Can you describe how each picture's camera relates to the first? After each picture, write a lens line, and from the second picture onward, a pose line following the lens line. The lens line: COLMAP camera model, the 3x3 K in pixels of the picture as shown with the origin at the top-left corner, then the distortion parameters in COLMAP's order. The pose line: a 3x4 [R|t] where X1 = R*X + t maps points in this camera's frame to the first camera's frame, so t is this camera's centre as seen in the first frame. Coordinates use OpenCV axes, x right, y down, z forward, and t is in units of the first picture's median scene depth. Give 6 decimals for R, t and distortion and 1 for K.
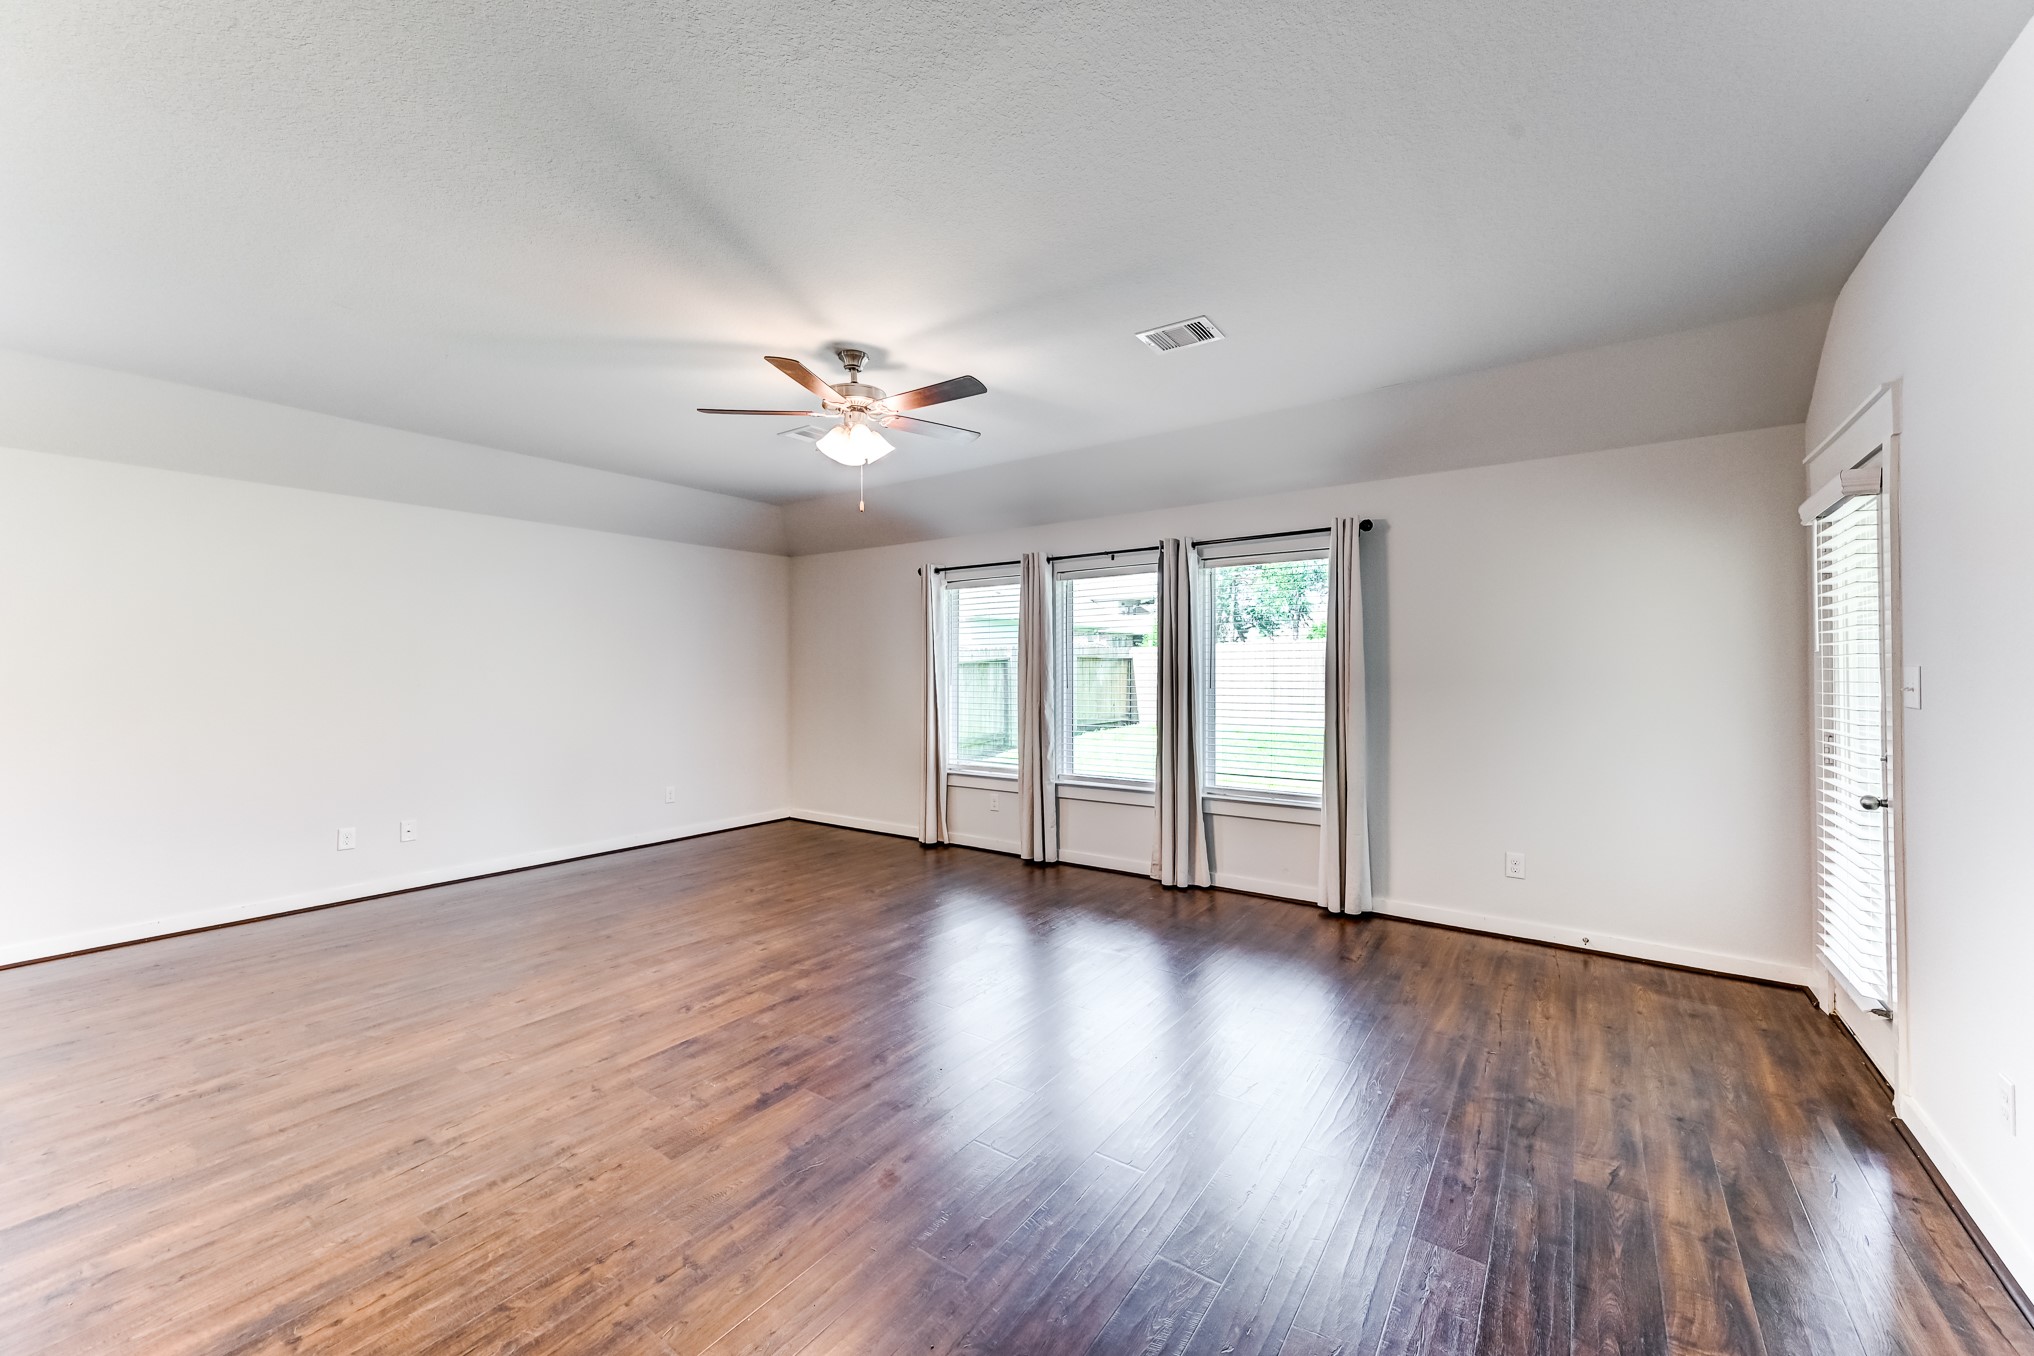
lens RADIAL K [[789.6, 0, 1021.1], [0, 789.6, 662.1], [0, 0, 1]] dist [0.006968, -0.000007]
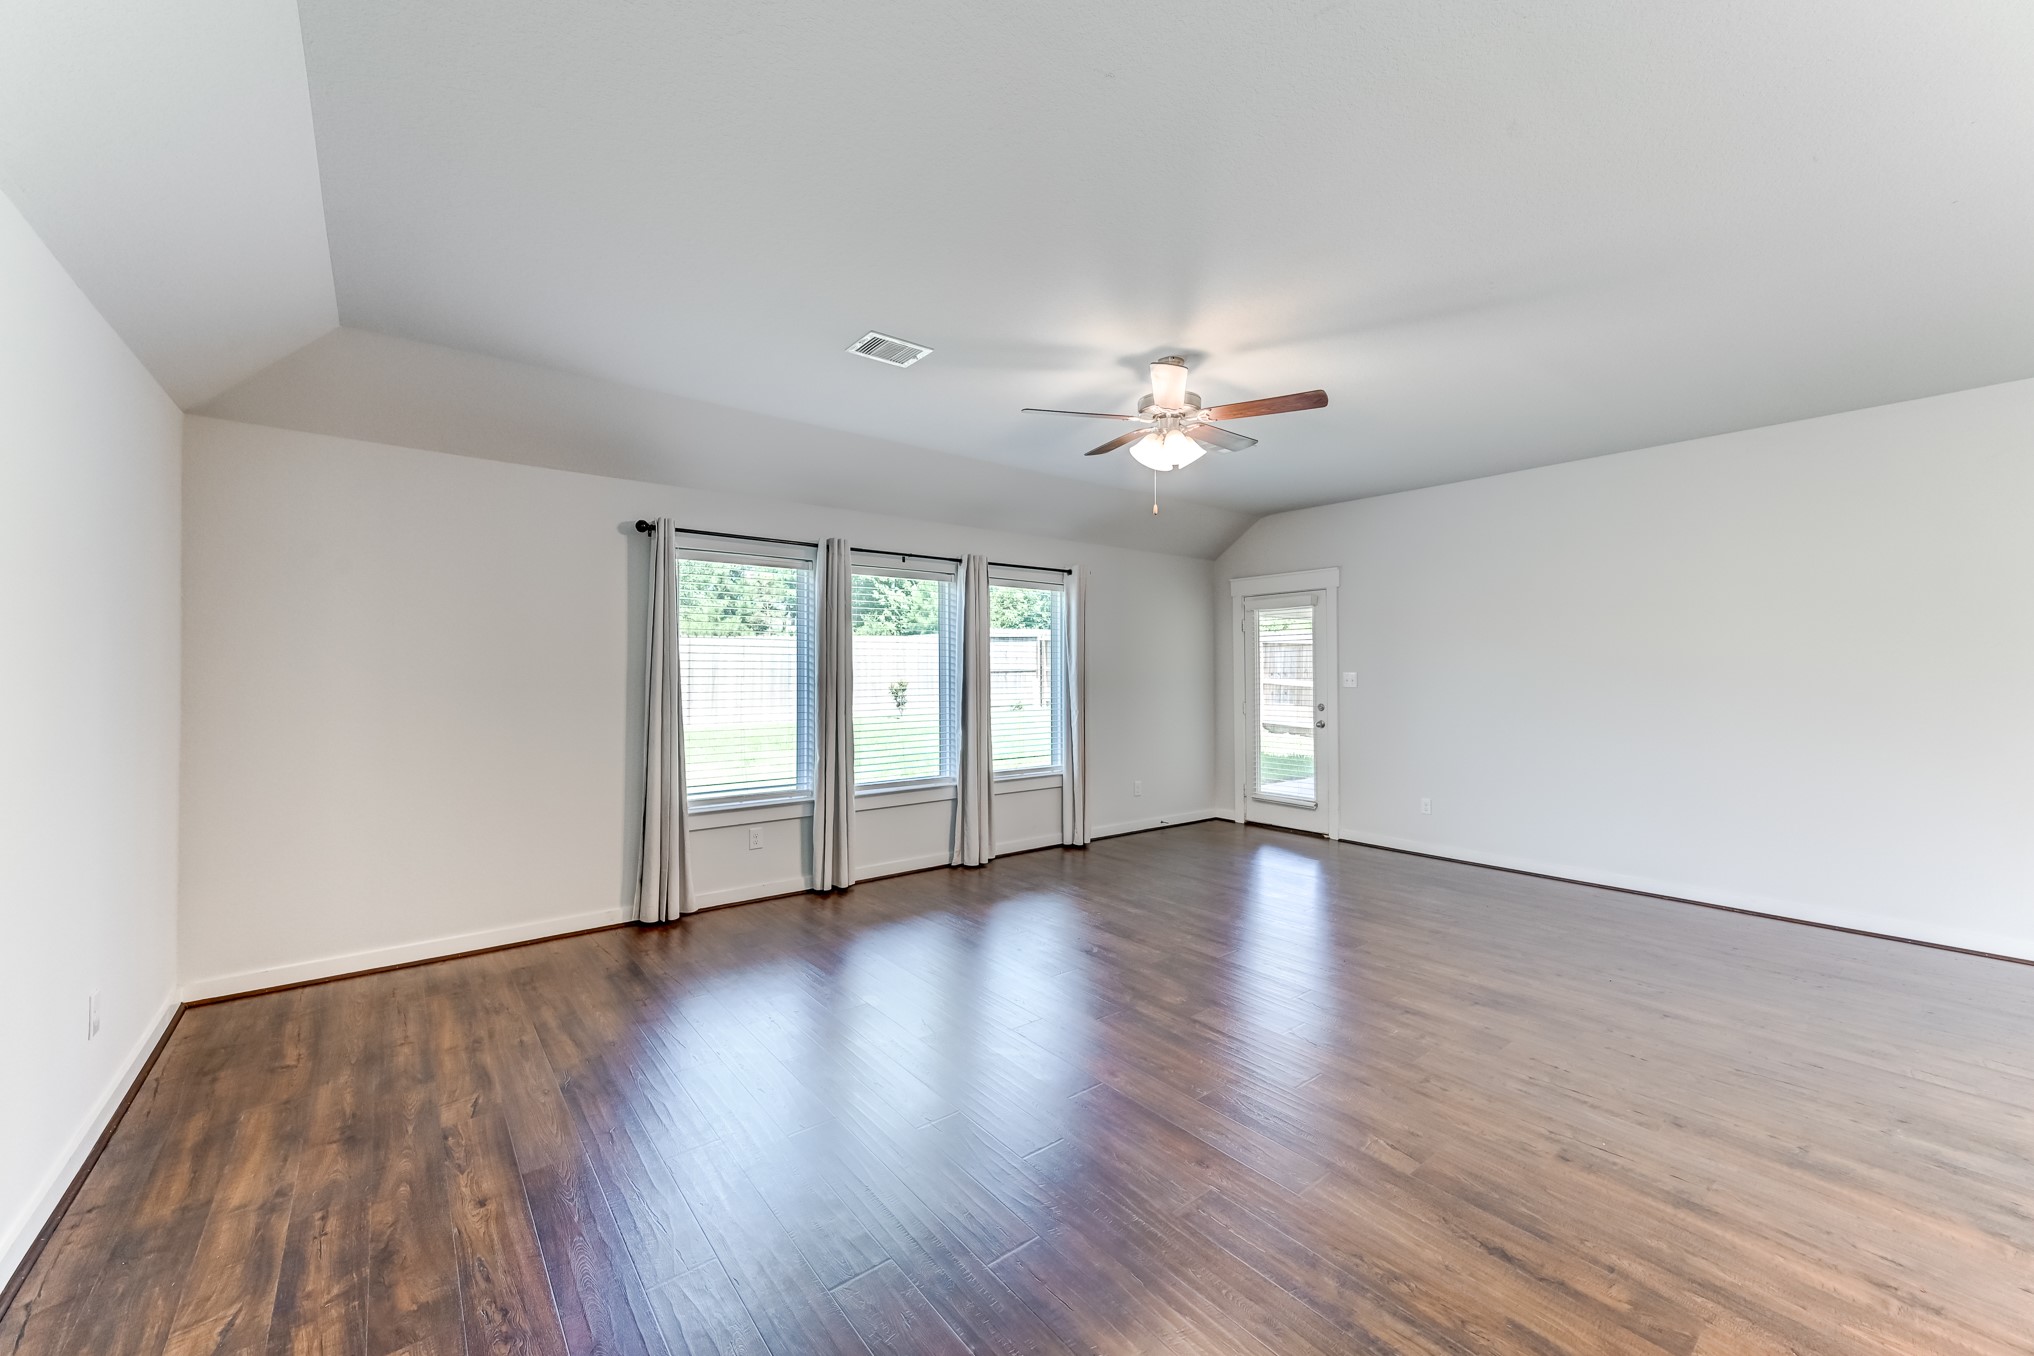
lens RADIAL K [[789.6, 0, 1013.7], [0, 789.6, 646.3], [0, 0, 1]] dist [0.006968, -0.000007]
pose [[0.281704, 0.034066, 0.958897, -0.898469], [-0.012163, 0.999416, -0.031932, 0.009175], [-0.959424, -0.002668, 0.281954, 0.650841]]
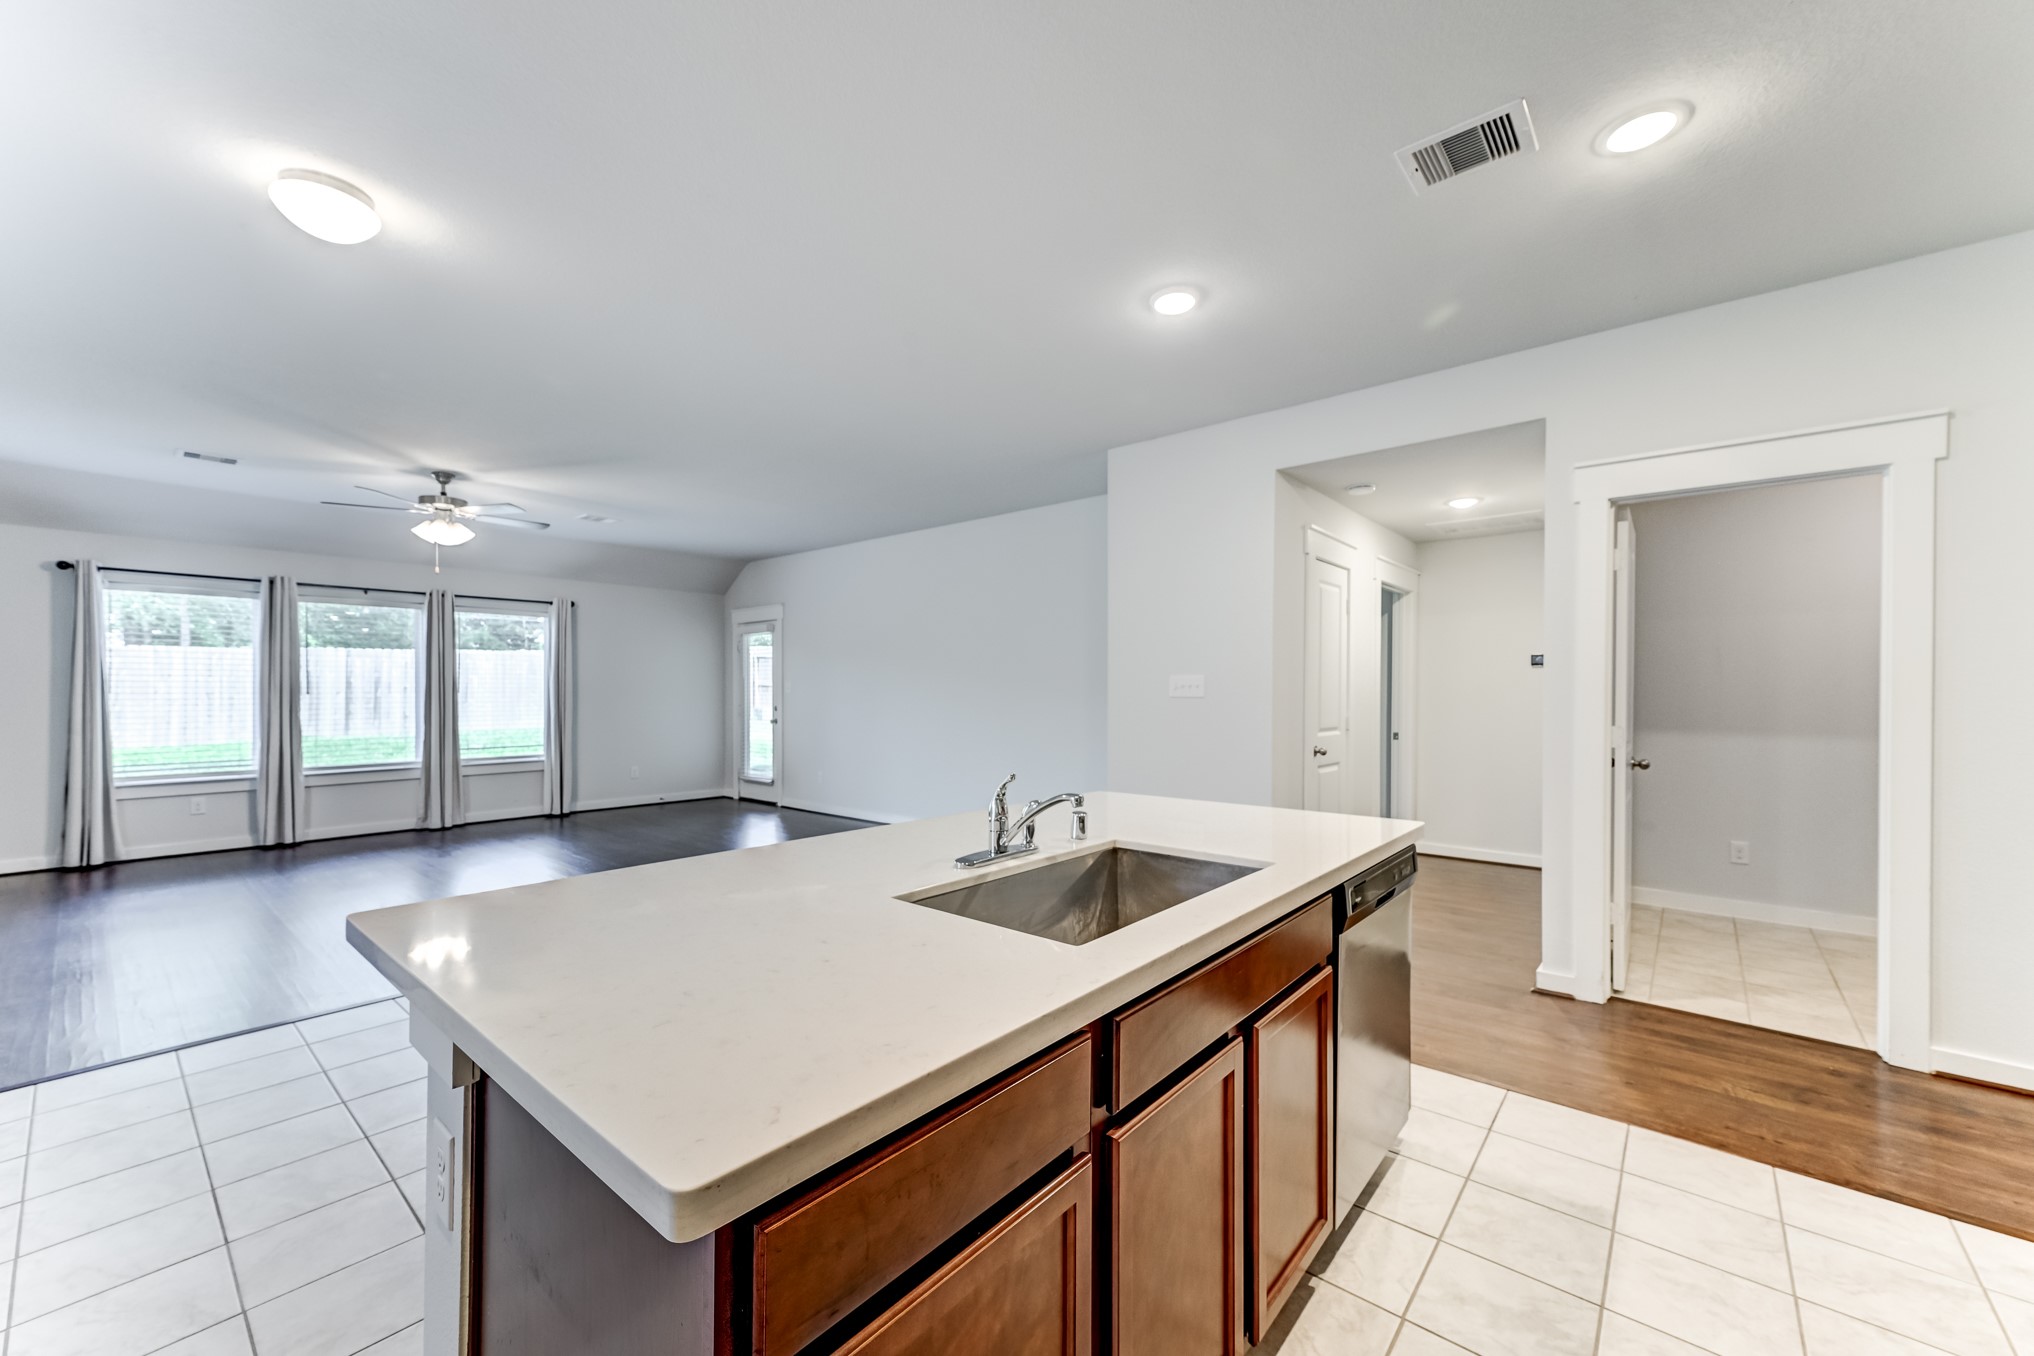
lens RADIAL K [[789.6, 0, 1013.8], [0, 789.6, 686.9], [0, 0, 1]] dist [0.006968, -0.000007]
pose [[0.082793, 0.007175, 0.996541, -1.209425], [-0.011573, 0.999914, -0.006238, 0.019681], [-0.996500, -0.011016, 0.082869, -0.177206]]
